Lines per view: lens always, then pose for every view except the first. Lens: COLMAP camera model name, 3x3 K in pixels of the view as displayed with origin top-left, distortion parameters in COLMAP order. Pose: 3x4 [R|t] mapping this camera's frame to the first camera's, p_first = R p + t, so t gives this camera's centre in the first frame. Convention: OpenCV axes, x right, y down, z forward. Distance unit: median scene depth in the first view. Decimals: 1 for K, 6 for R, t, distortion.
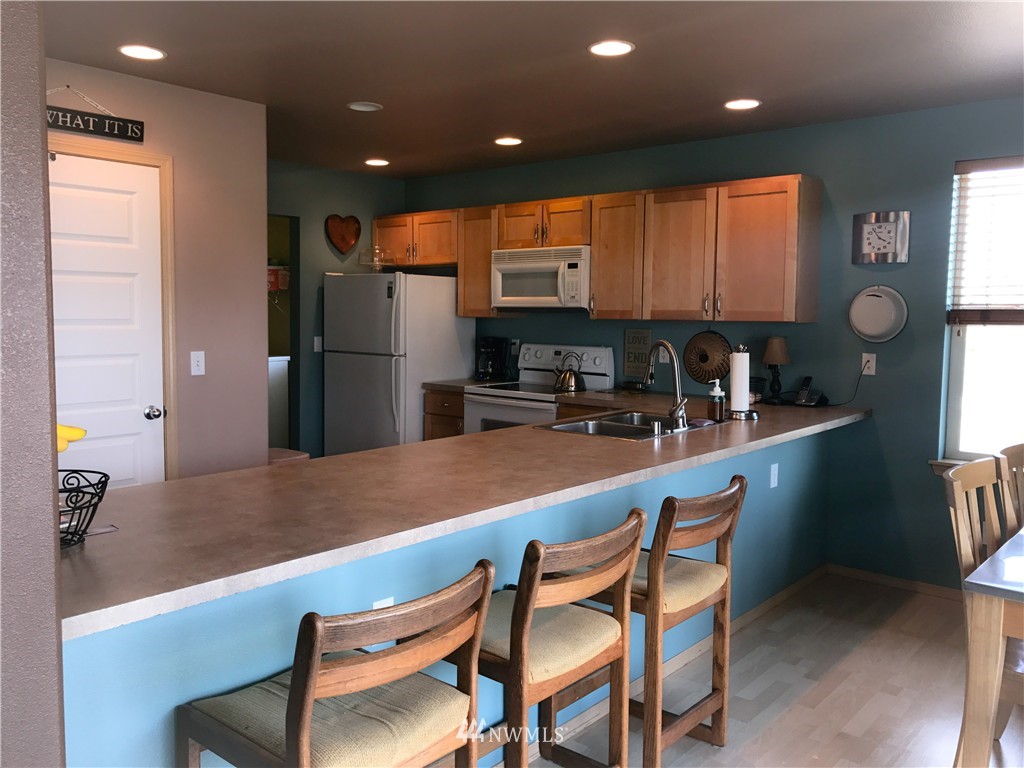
lens RADIAL K [[841.6, 0, 511.2], [0, 841.6, 377.4], [0, 0, 1]] dist [0.030583, 0.000419]
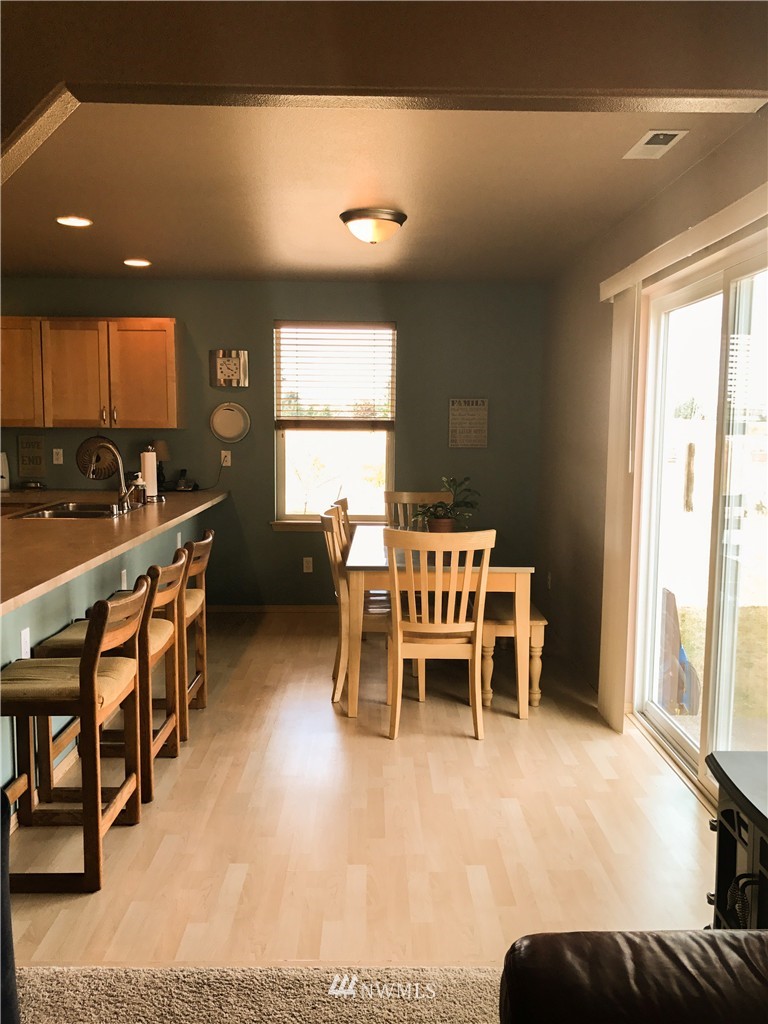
lens RADIAL K [[841.6, 0, 384.0], [0, 841.6, 512.0], [0, 0, 1]] dist [0.030583, 0.000419]
pose [[0.753045, -0.073916, 0.653804, -0.313234], [0.051400, 0.997242, 0.053541, 0.012032], [-0.655959, -0.006714, 0.754767, -0.236585]]
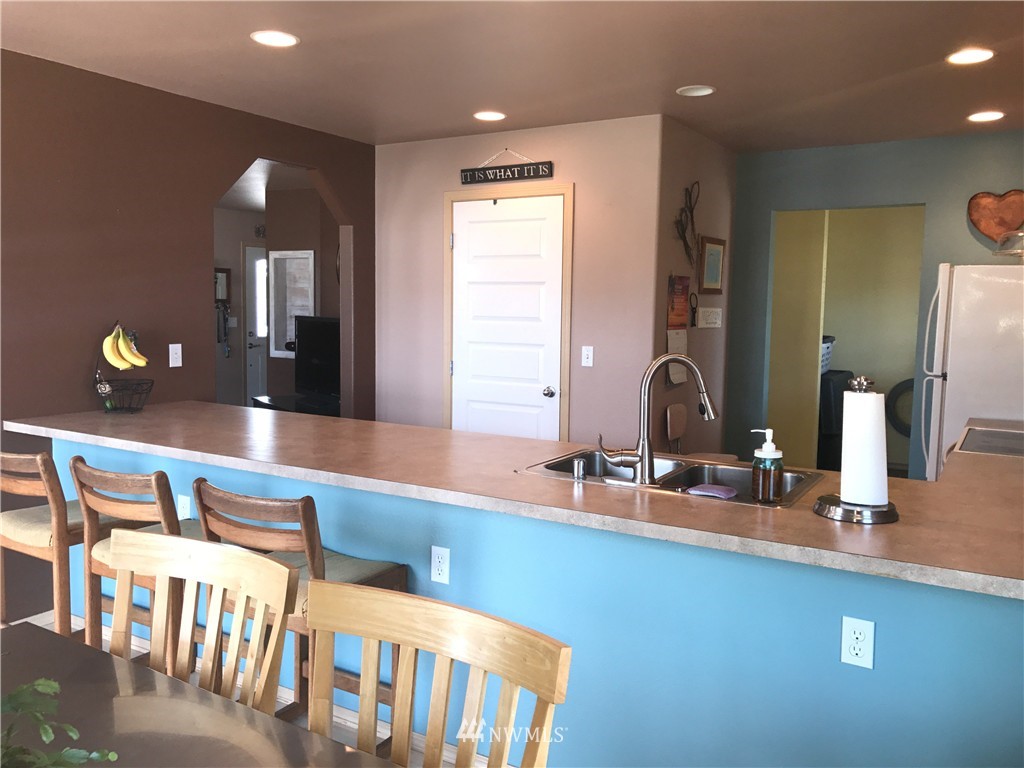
lens RADIAL K [[841.6, 0, 511.2], [0, 841.6, 377.4], [0, 0, 1]] dist [0.030583, 0.000419]
pose [[0.161751, 0.077694, -0.983768, 0.718186], [-0.093994, 0.993577, 0.063014, -0.048460], [0.982345, 0.082276, 0.168015, 0.667244]]
